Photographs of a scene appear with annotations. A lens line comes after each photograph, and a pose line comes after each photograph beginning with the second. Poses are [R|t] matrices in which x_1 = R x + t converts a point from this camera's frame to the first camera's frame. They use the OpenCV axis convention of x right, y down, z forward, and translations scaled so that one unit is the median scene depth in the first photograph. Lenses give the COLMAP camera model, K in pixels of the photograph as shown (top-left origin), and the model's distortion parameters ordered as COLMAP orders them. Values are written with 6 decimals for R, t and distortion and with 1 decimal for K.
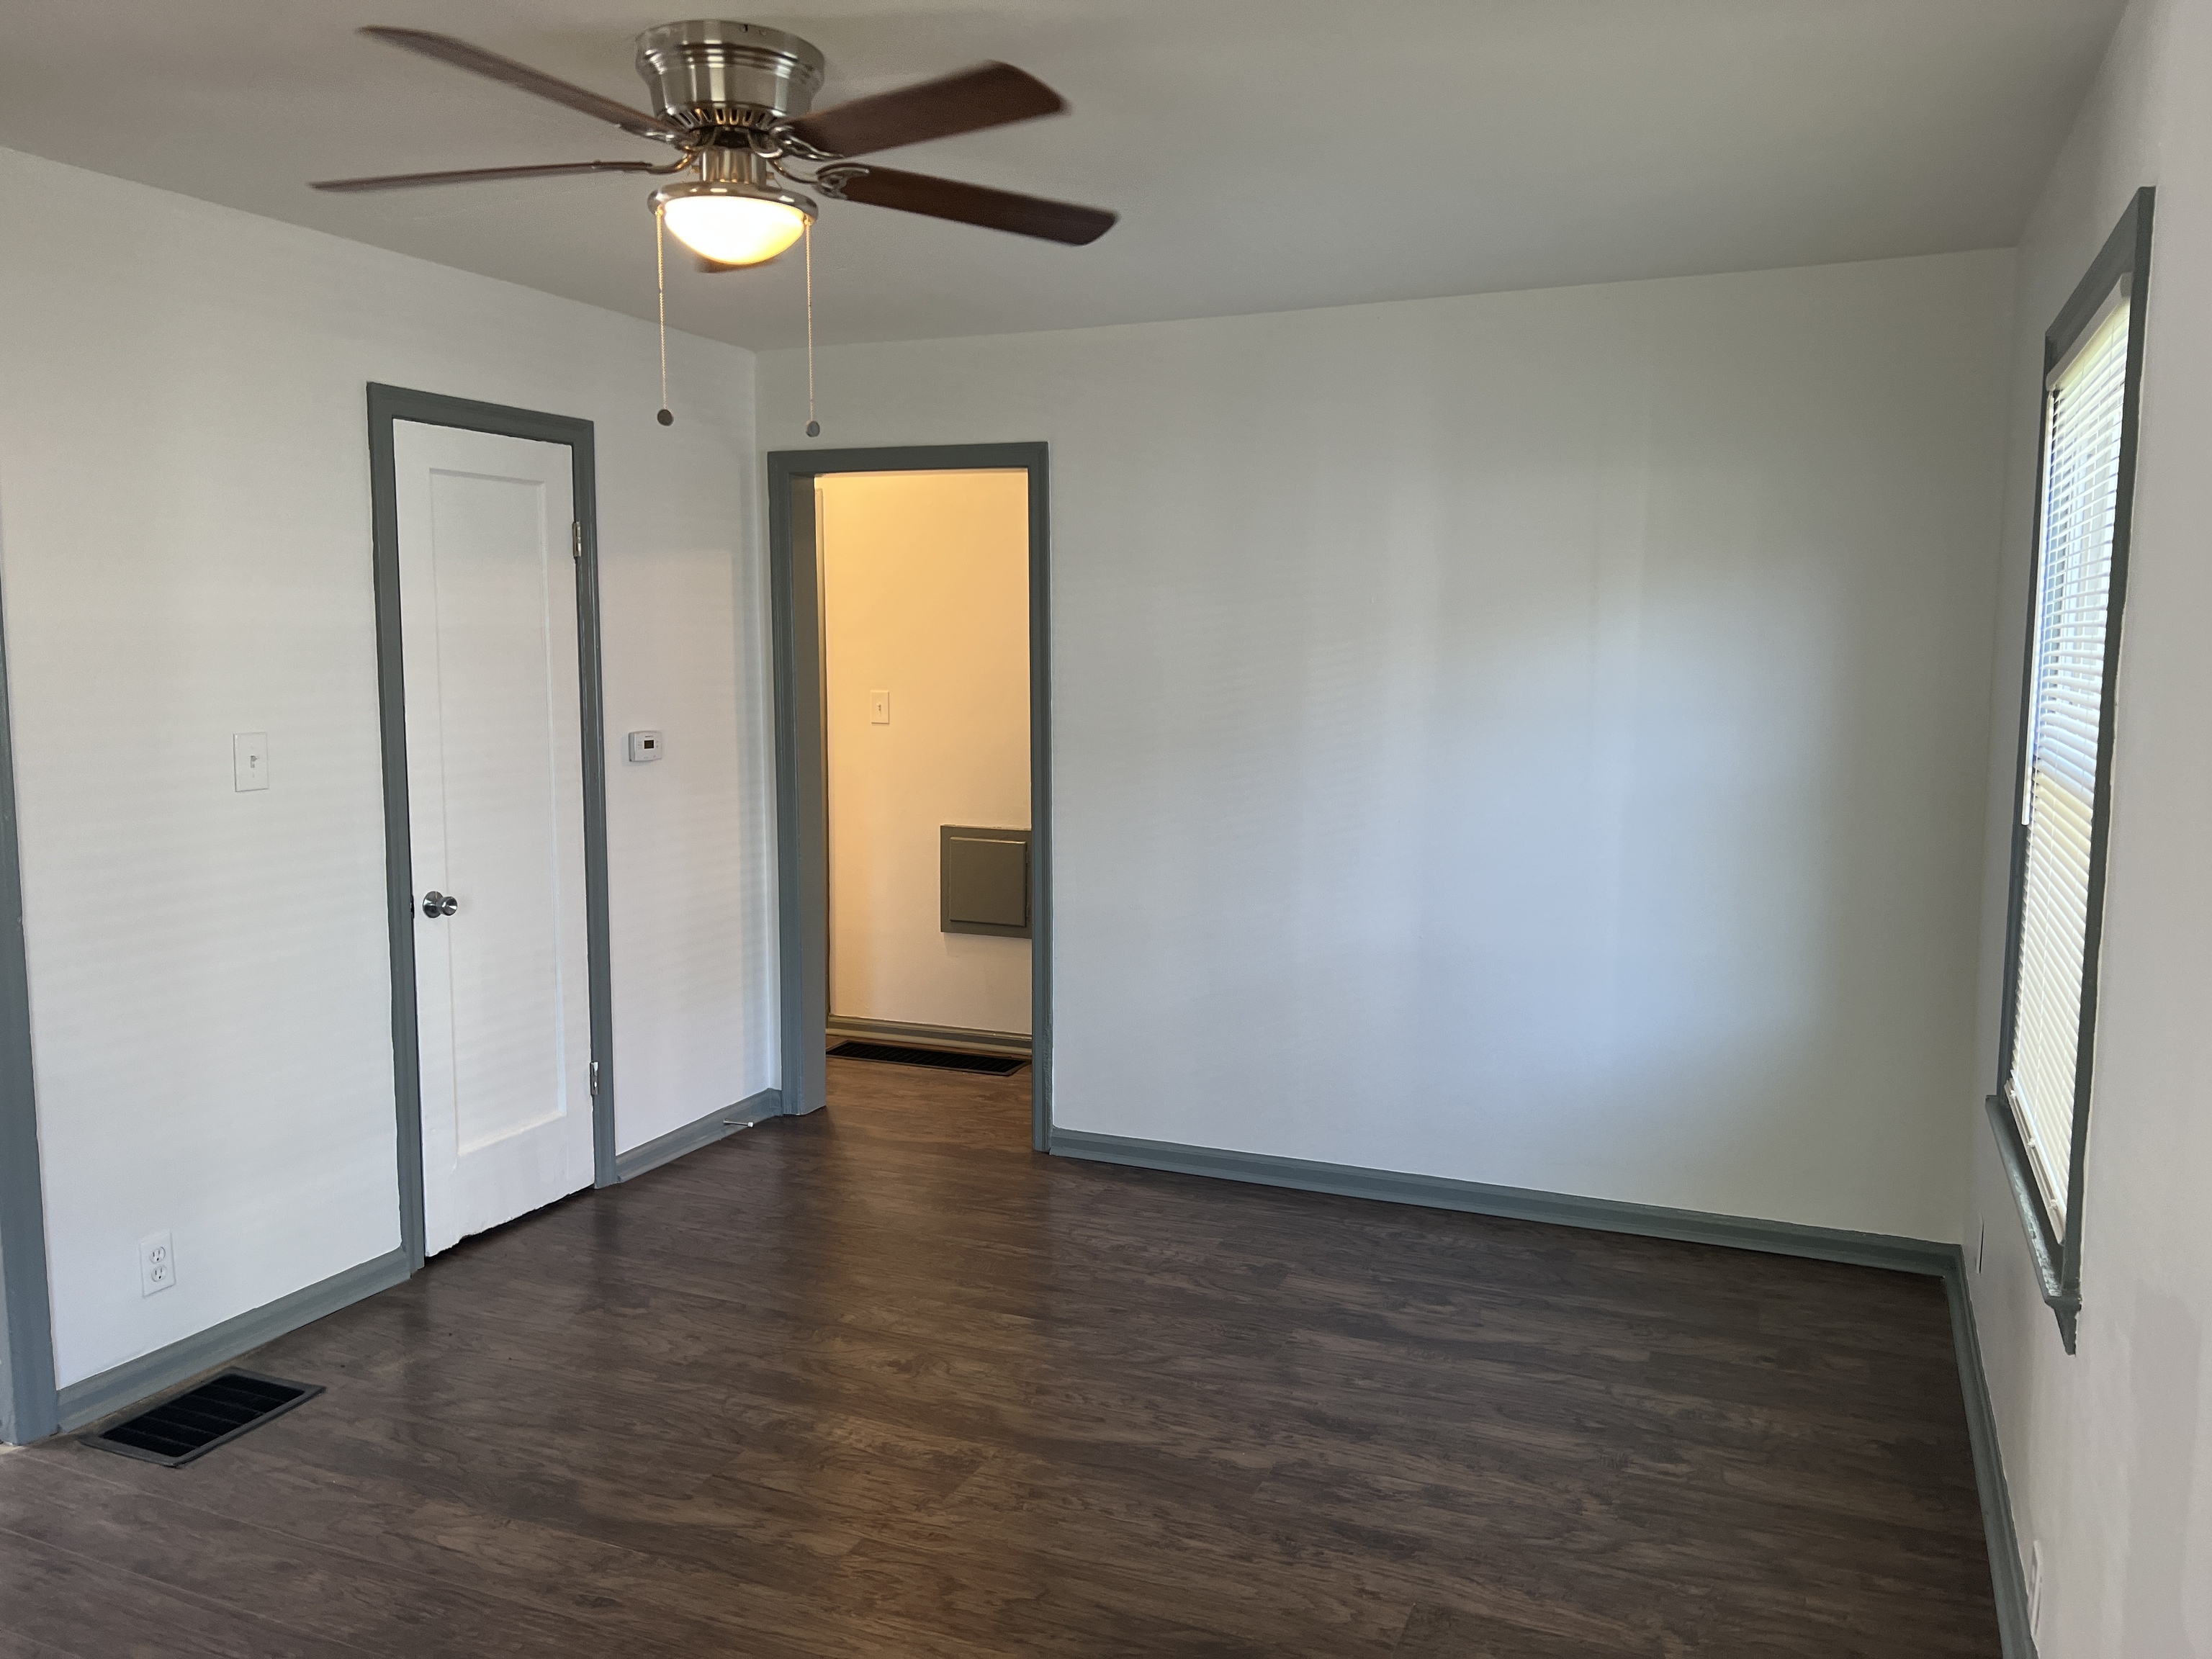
lens RADIAL K [[1660.5, 0, 1120.0], [0, 1660.5, 816.9], [0, 0, 1]] dist [0.090955, -0.116466]
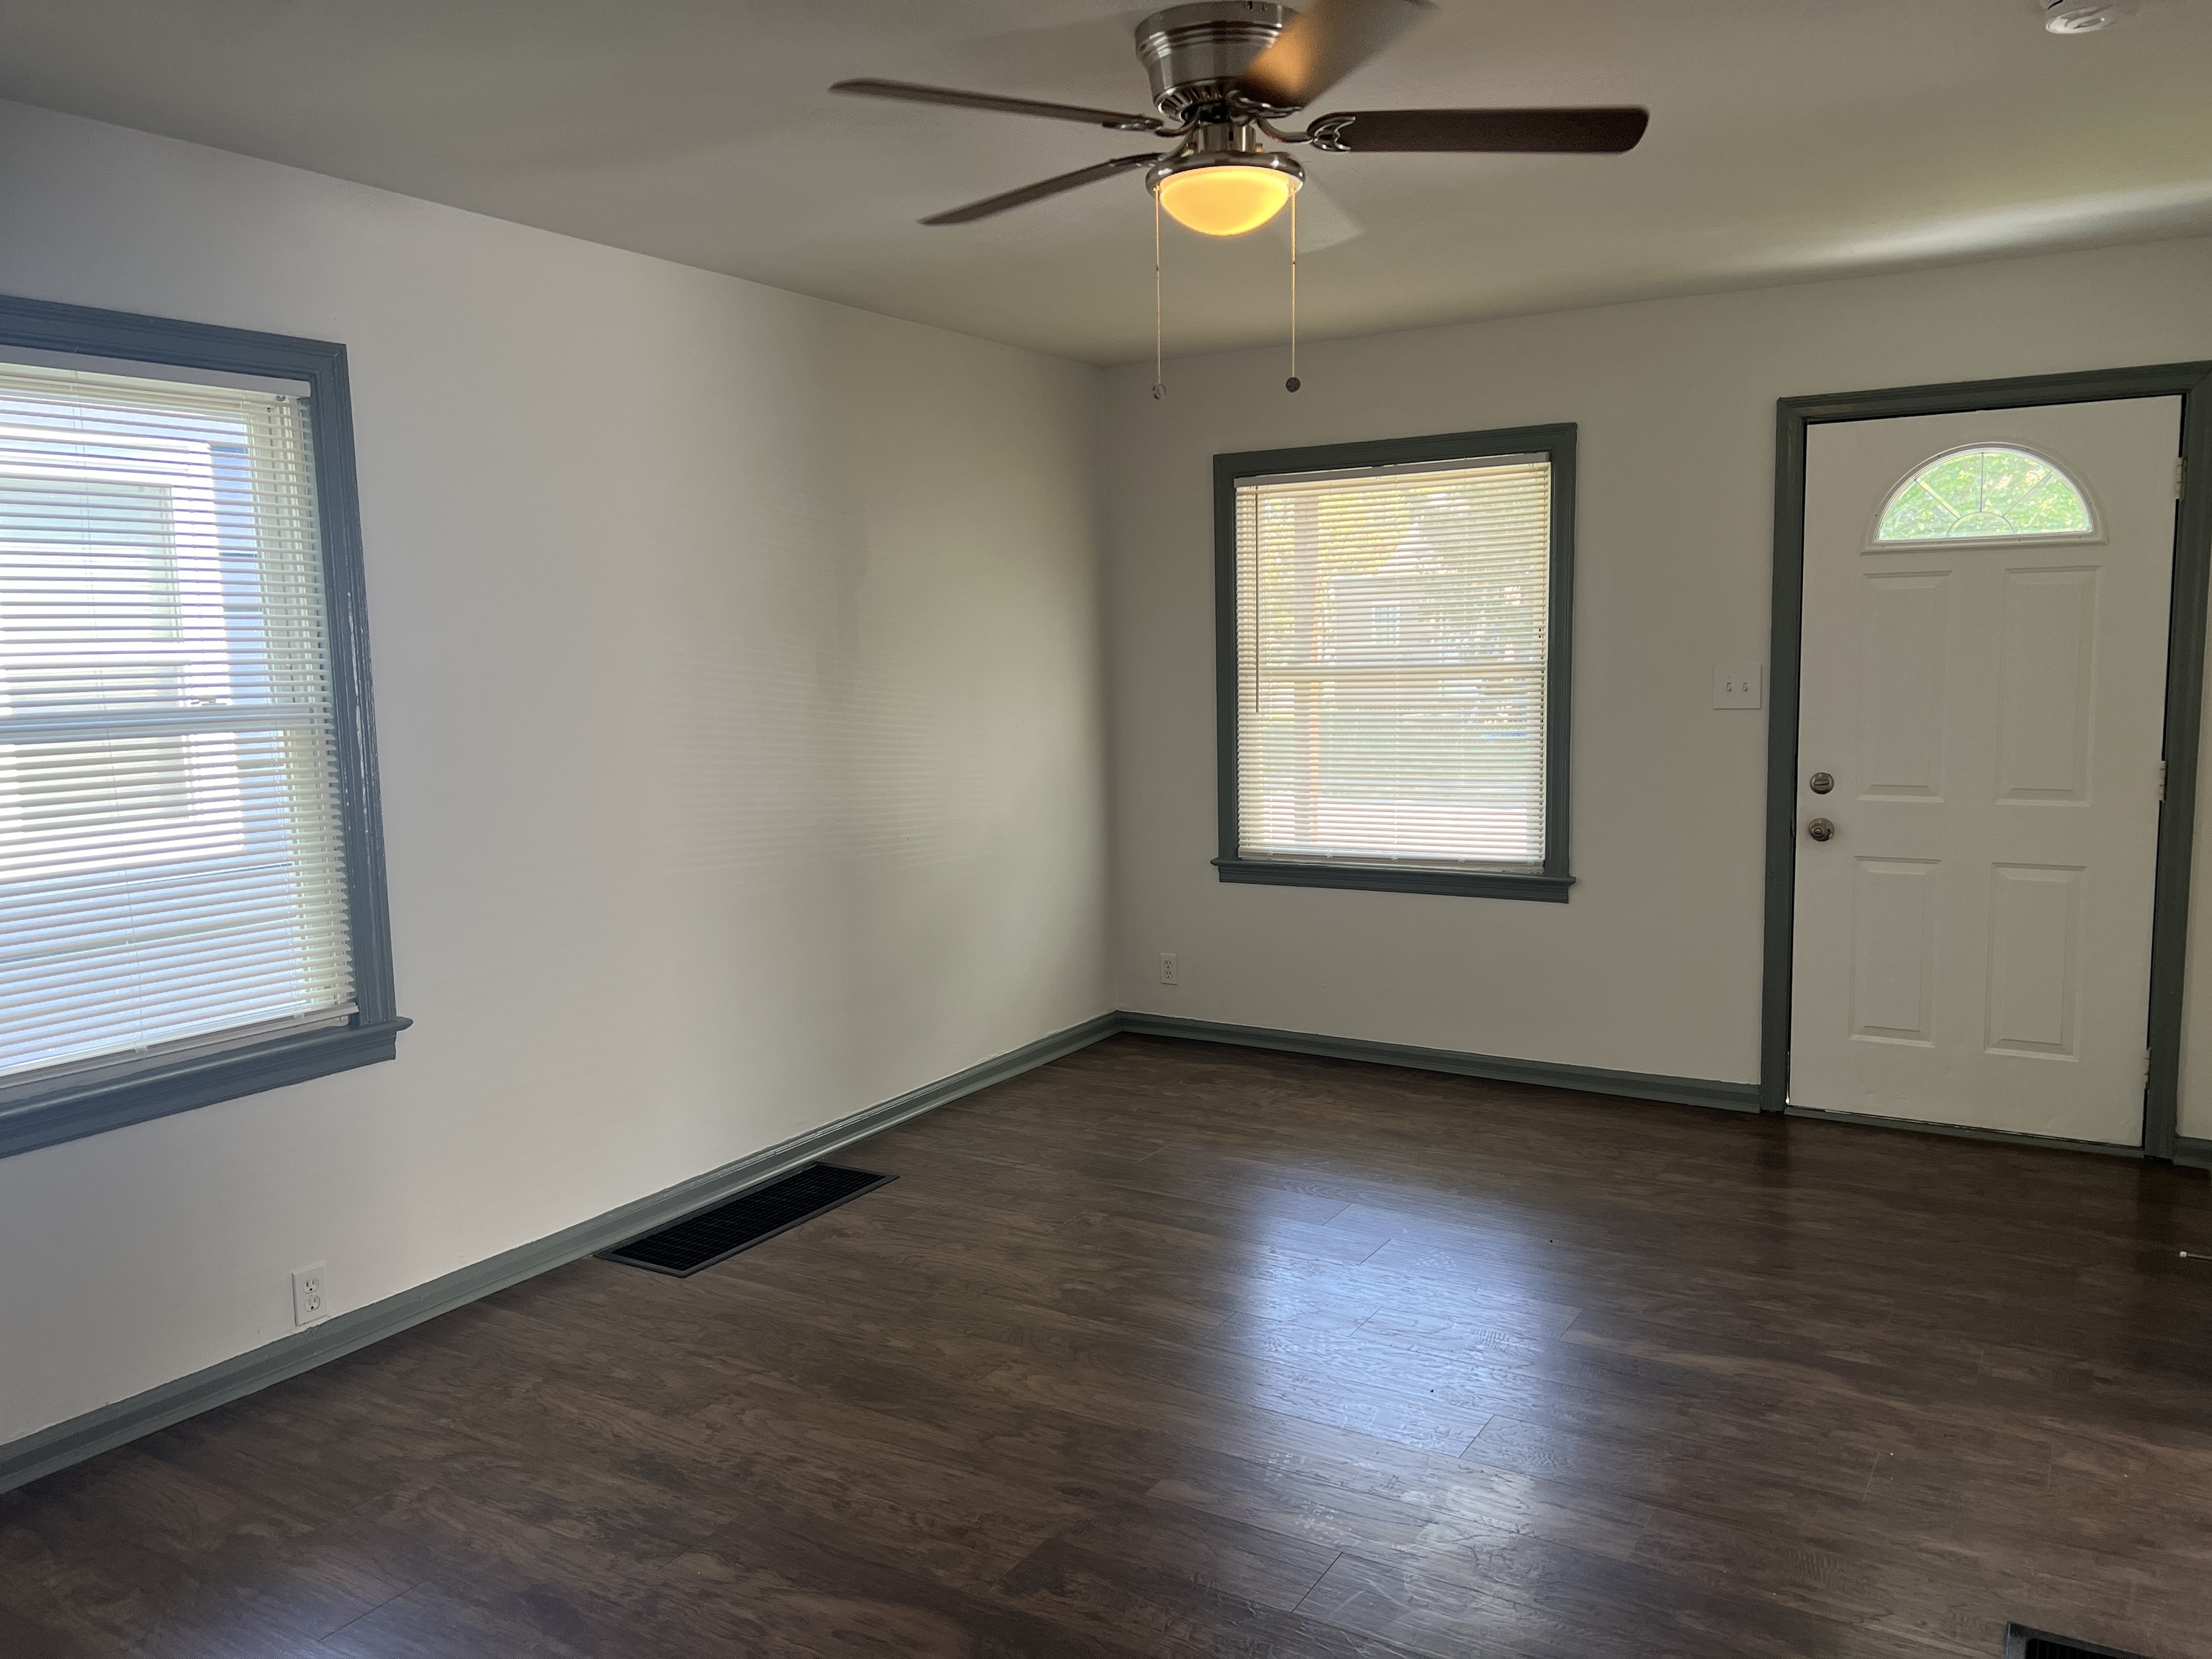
lens RADIAL K [[1660.5, 0, 1120.0], [0, 1660.5, 816.9], [0, 0, 1]] dist [0.090955, -0.116466]
pose [[-0.988617, 0.001249, 0.150448, -0.279940], [0.033679, 0.976427, 0.213204, -0.173431], [-0.146635, 0.215845, -0.965354, 1.821233]]
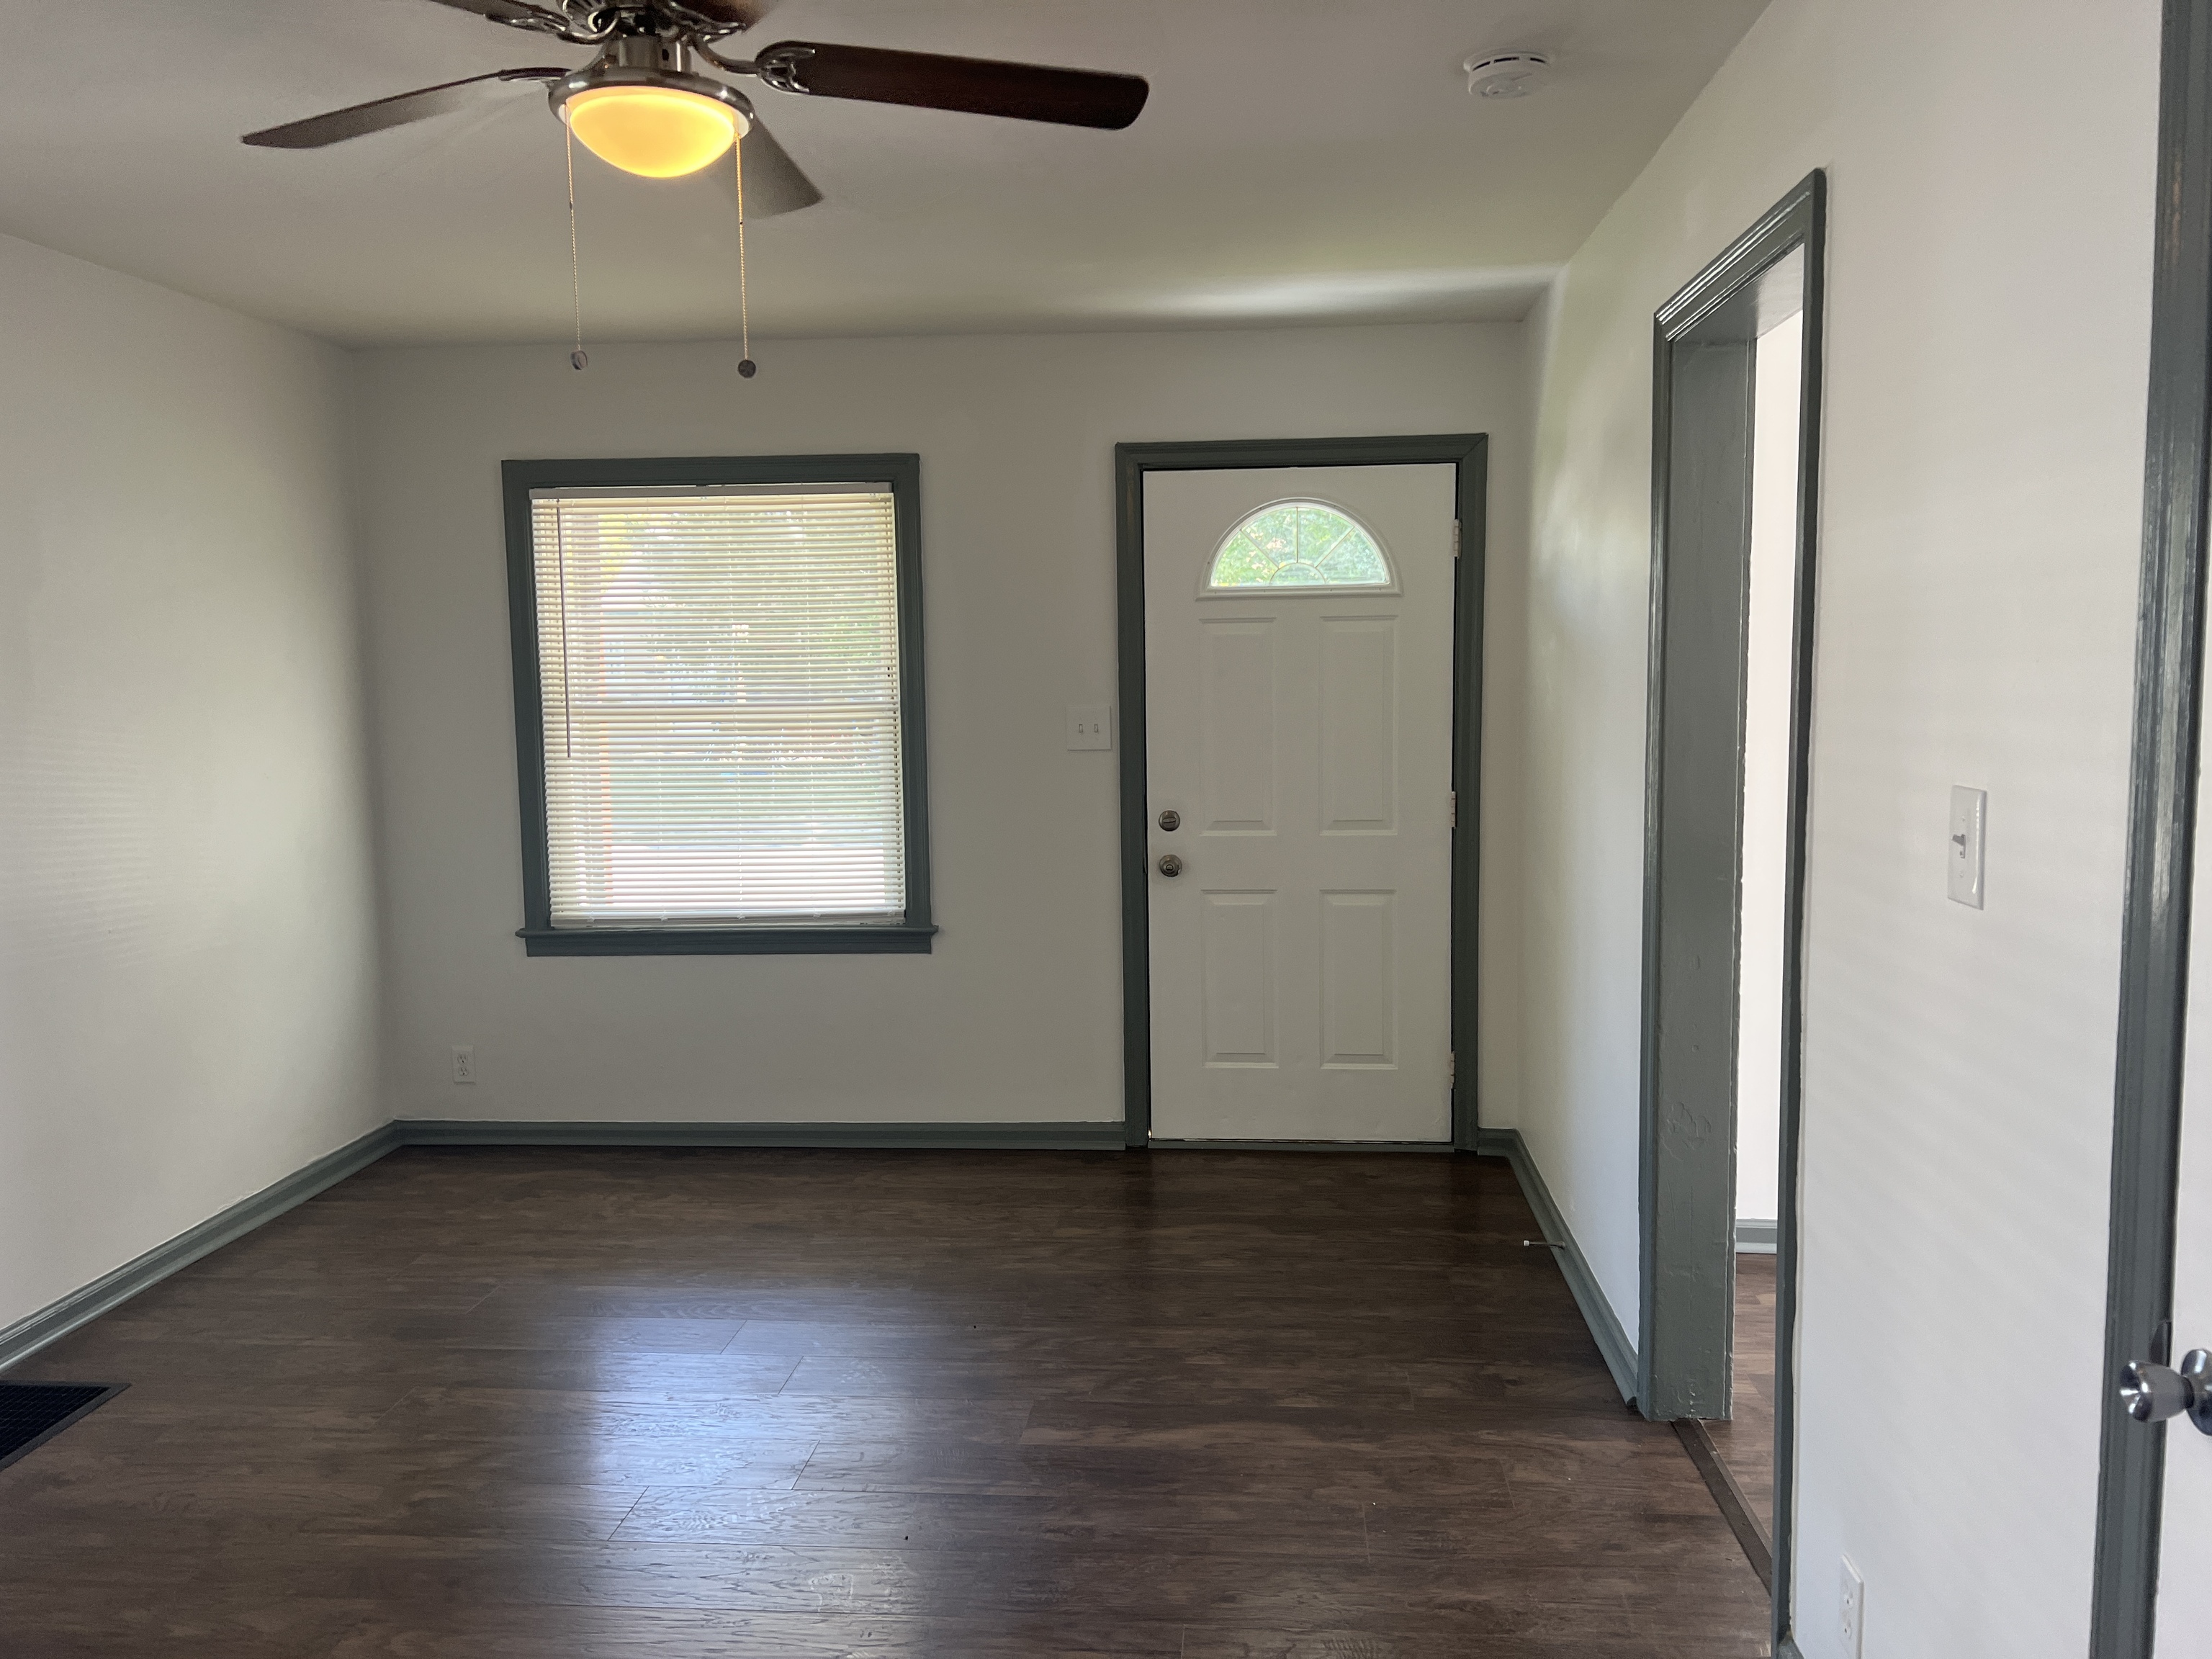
lens RADIAL K [[1660.5, 0, 1120.0], [0, 1660.5, 816.9], [0, 0, 1]] dist [0.090955, -0.116466]
pose [[-0.950544, 0.038113, -0.308241, -0.158866], [-0.023662, 0.980672, 0.194225, -0.159302], [0.309686, 0.191913, -0.931270, 1.673149]]
